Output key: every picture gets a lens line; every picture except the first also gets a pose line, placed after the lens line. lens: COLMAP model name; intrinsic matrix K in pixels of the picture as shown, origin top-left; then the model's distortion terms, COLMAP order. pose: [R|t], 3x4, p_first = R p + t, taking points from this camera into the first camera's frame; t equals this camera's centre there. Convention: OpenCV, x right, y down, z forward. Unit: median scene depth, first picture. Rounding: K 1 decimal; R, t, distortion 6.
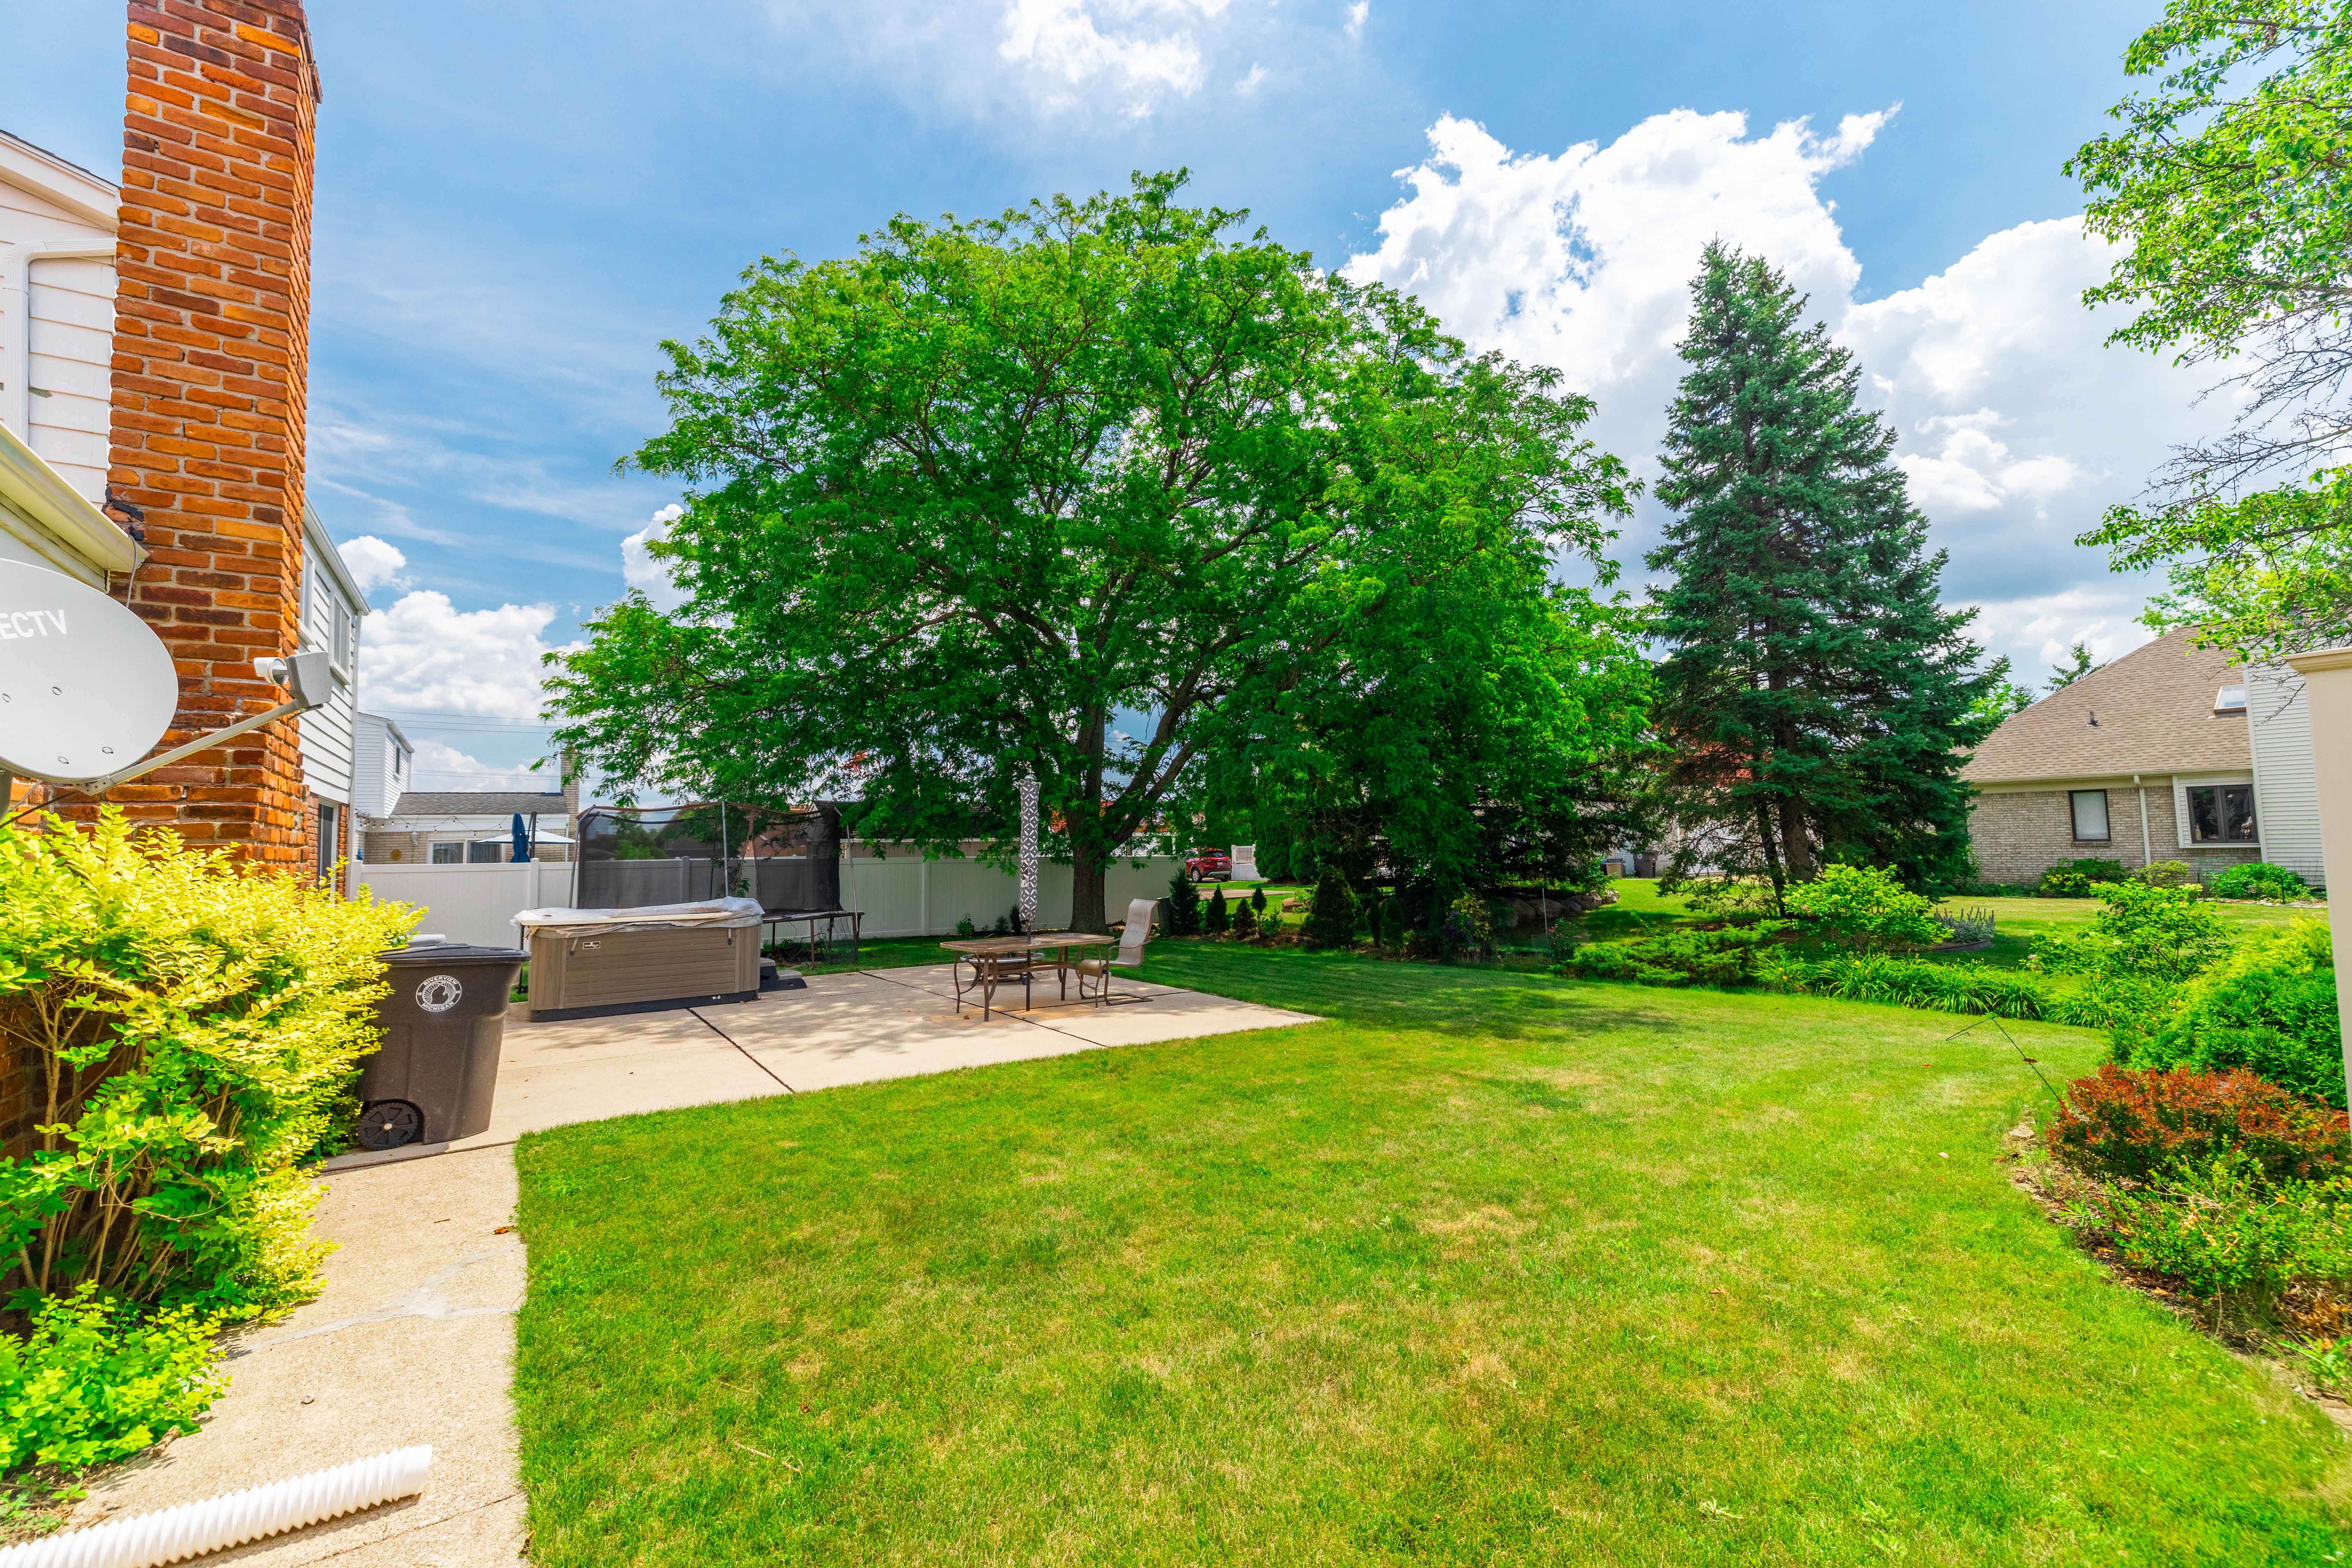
lens RADIAL K [[987.6, 0, 1178.6], [0, 987.6, 816.8], [0, 0, 1]] dist [0.000012, 0.000051]
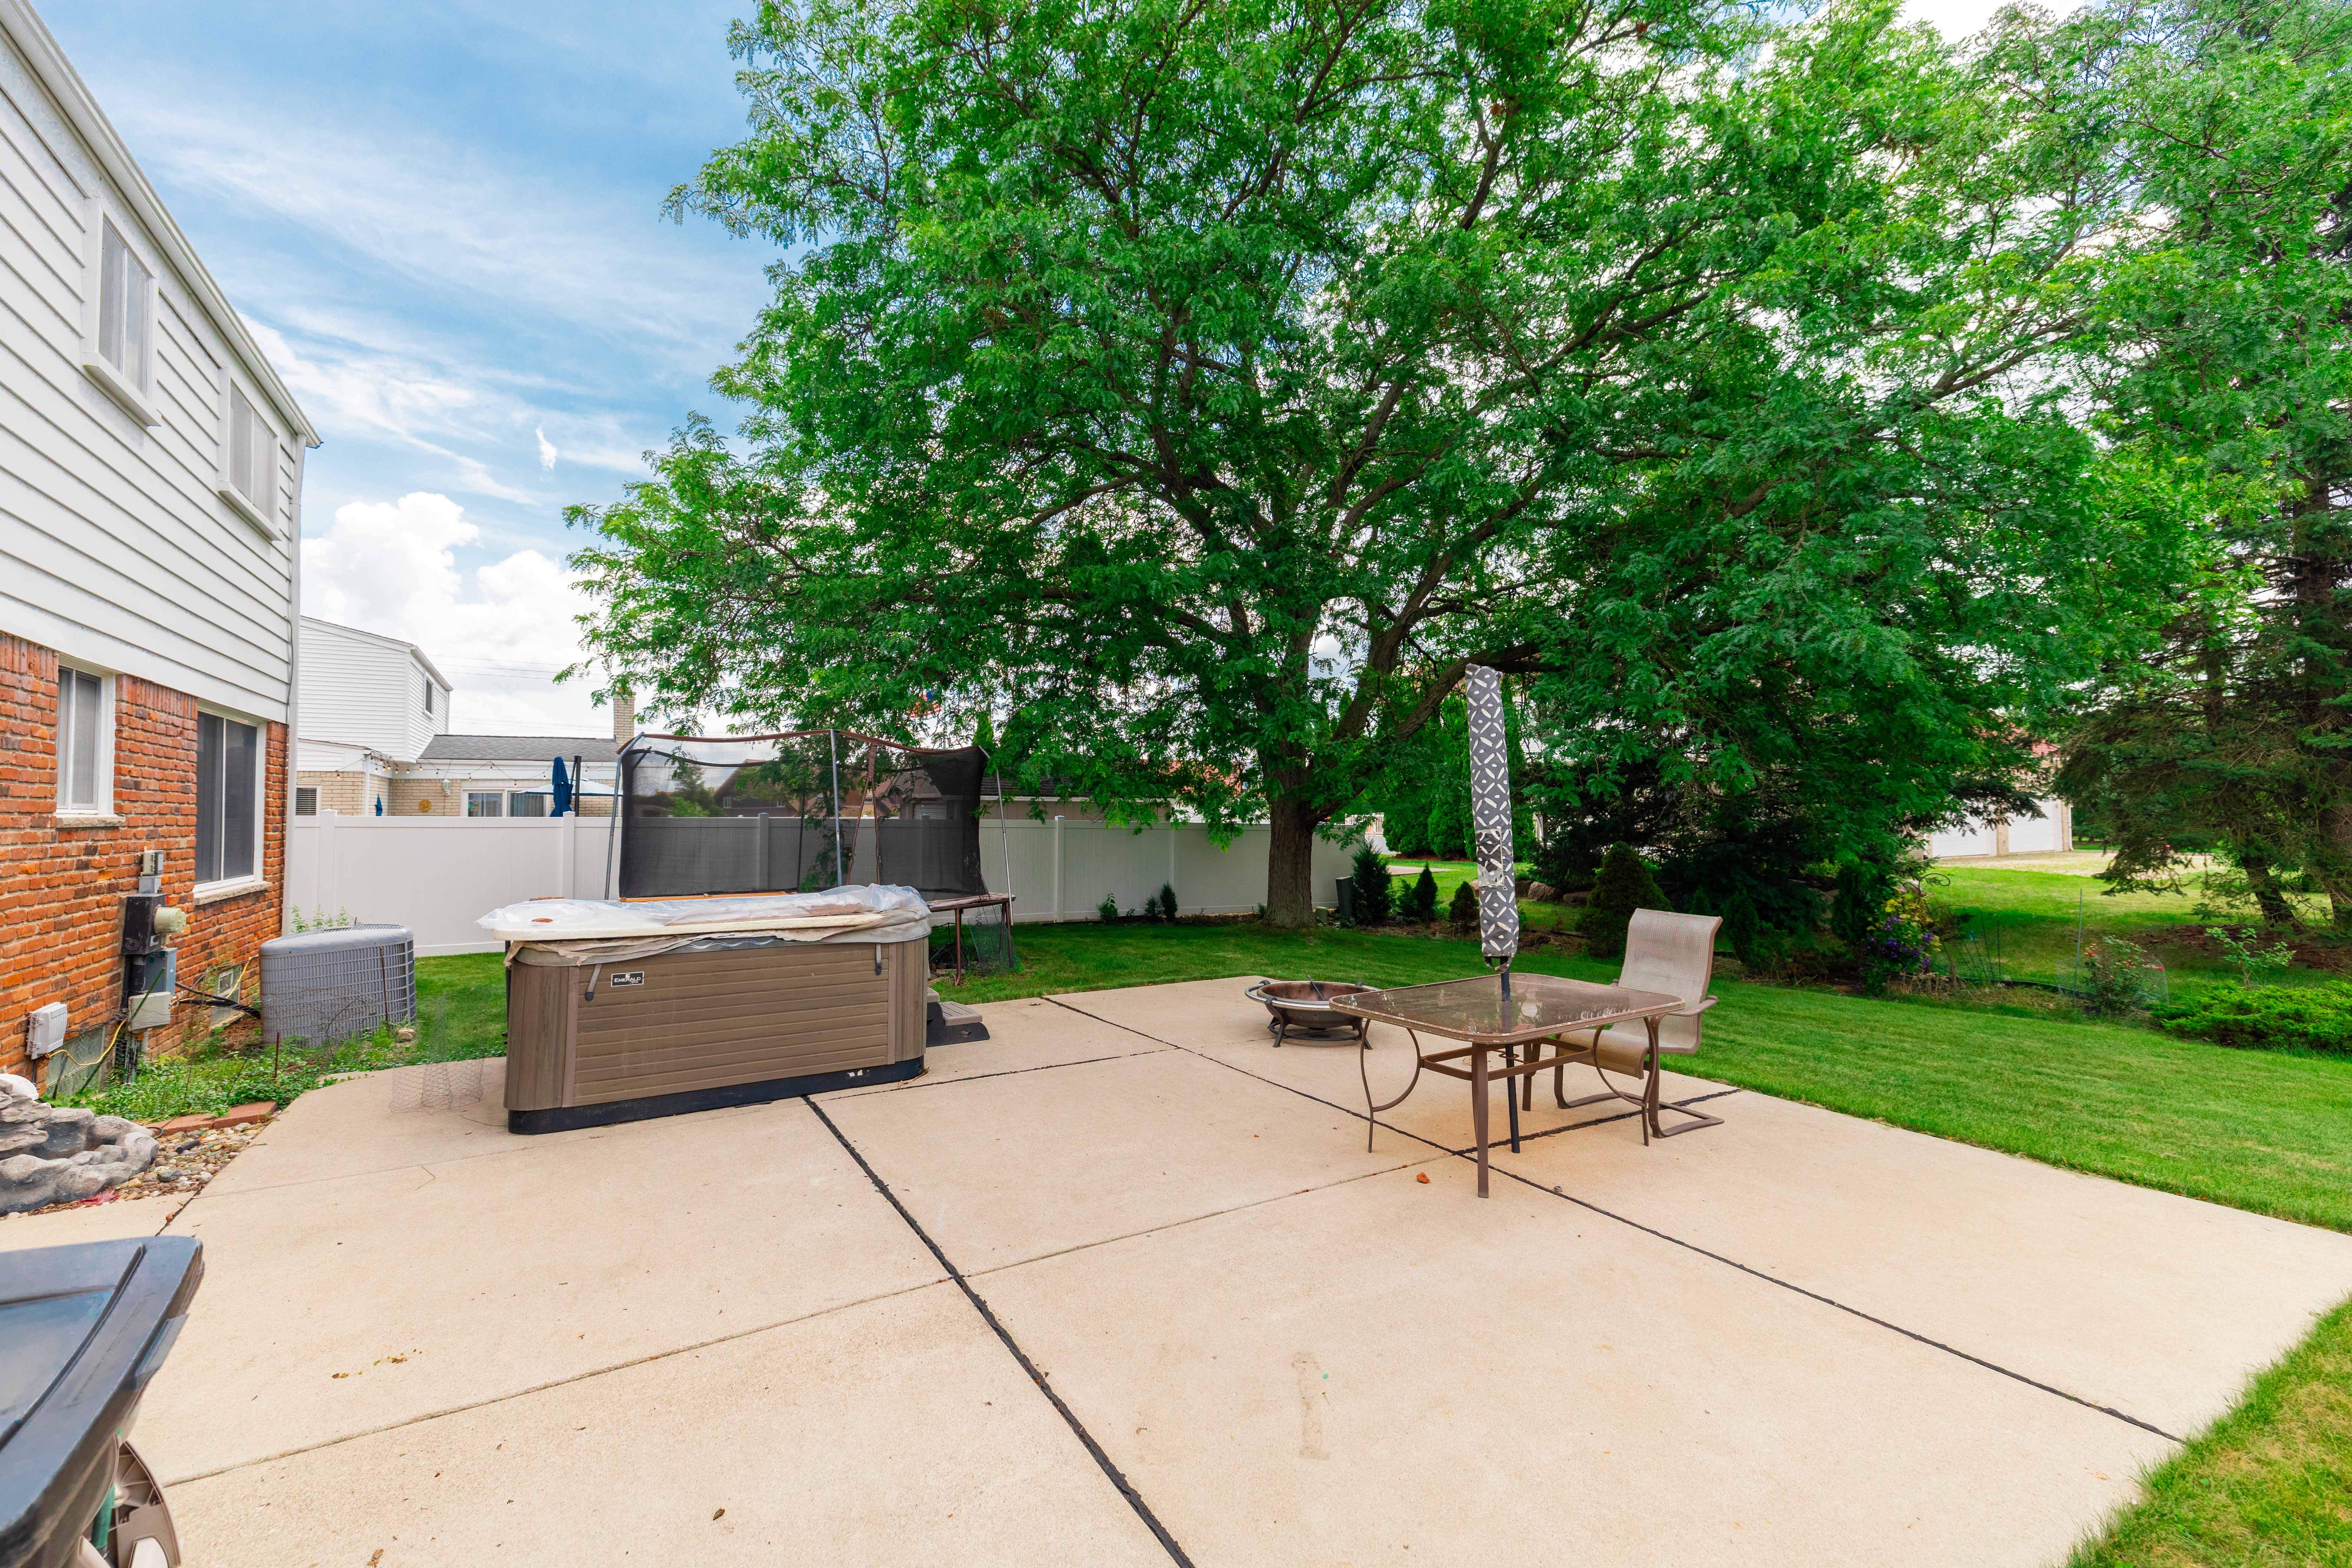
lens RADIAL K [[1017.1, 0, 1179.3], [0, 1017.1, 820.2], [0, 0, 1]] dist [-0.001230, -0.000430]
pose [[0.998280, 0.019814, -0.055176, -0.155653], [-0.017809, 0.999172, 0.036584, 0.013297], [0.055855, -0.035539, 0.997806, 0.272684]]
